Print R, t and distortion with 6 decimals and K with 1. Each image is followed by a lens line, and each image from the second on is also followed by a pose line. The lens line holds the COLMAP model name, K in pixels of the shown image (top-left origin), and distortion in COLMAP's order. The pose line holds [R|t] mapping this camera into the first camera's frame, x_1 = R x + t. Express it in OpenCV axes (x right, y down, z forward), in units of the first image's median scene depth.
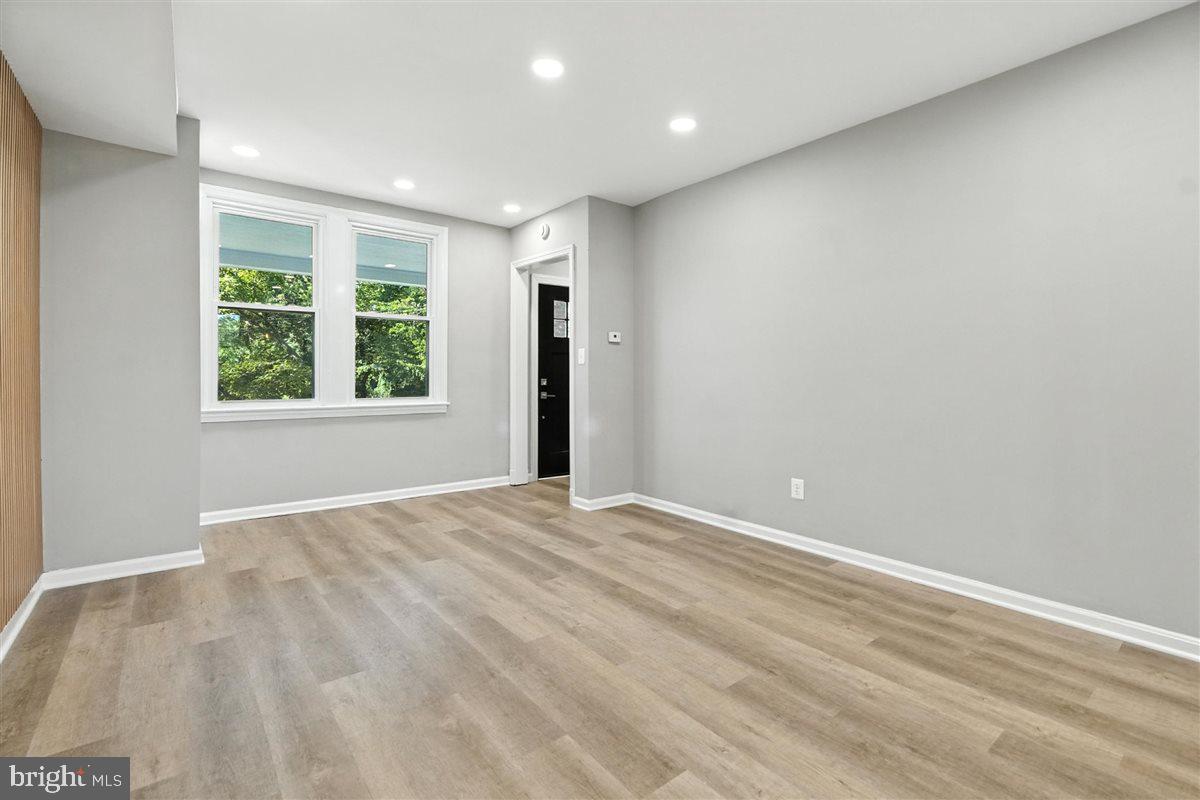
lens RADIAL K [[541.2, 0, 585.9], [0, 541.2, 377.3], [0, 0, 1]] dist [0.000908, 0.000286]
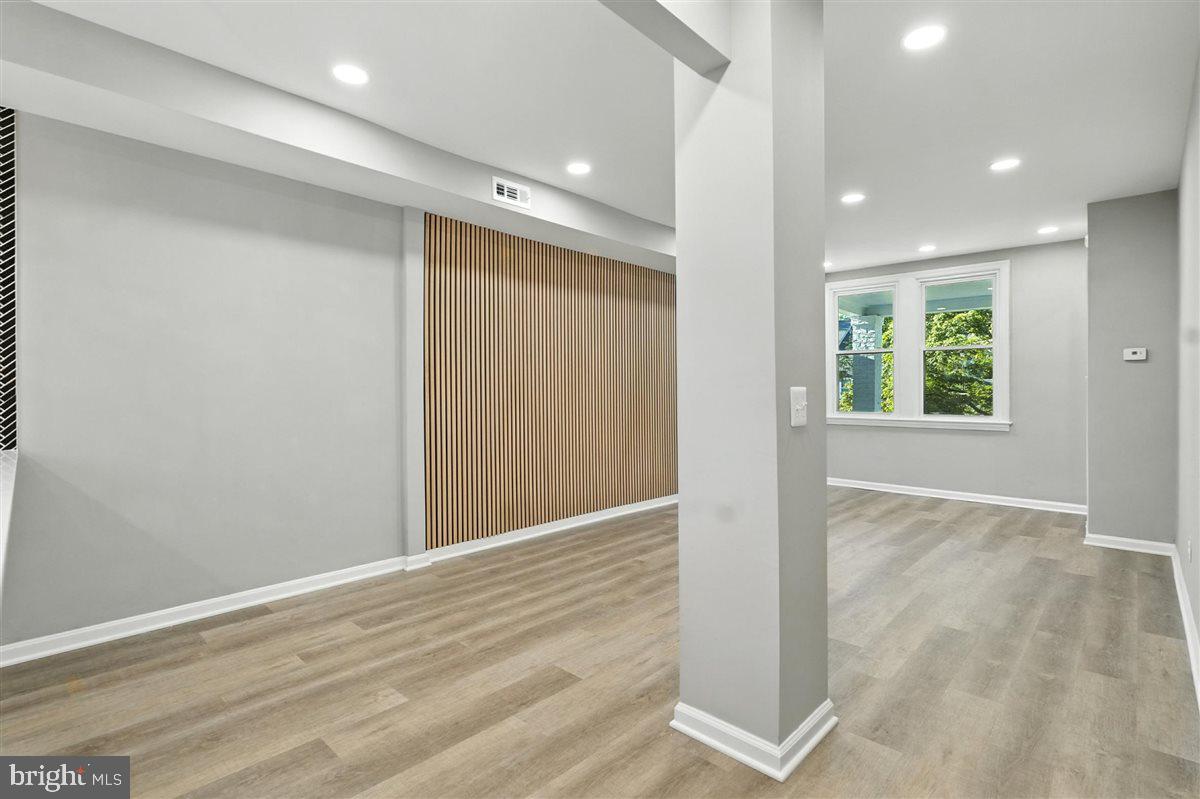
lens RADIAL K [[541.2, 0, 599.3], [0, 541.2, 396.2], [0, 0, 1]] dist [0.000908, 0.000286]
pose [[0.154603, 0.006733, -0.987954, 1.133262], [-0.001202, 0.999977, 0.006627, -0.017871], [0.987976, 0.000163, 0.154608, 0.041284]]
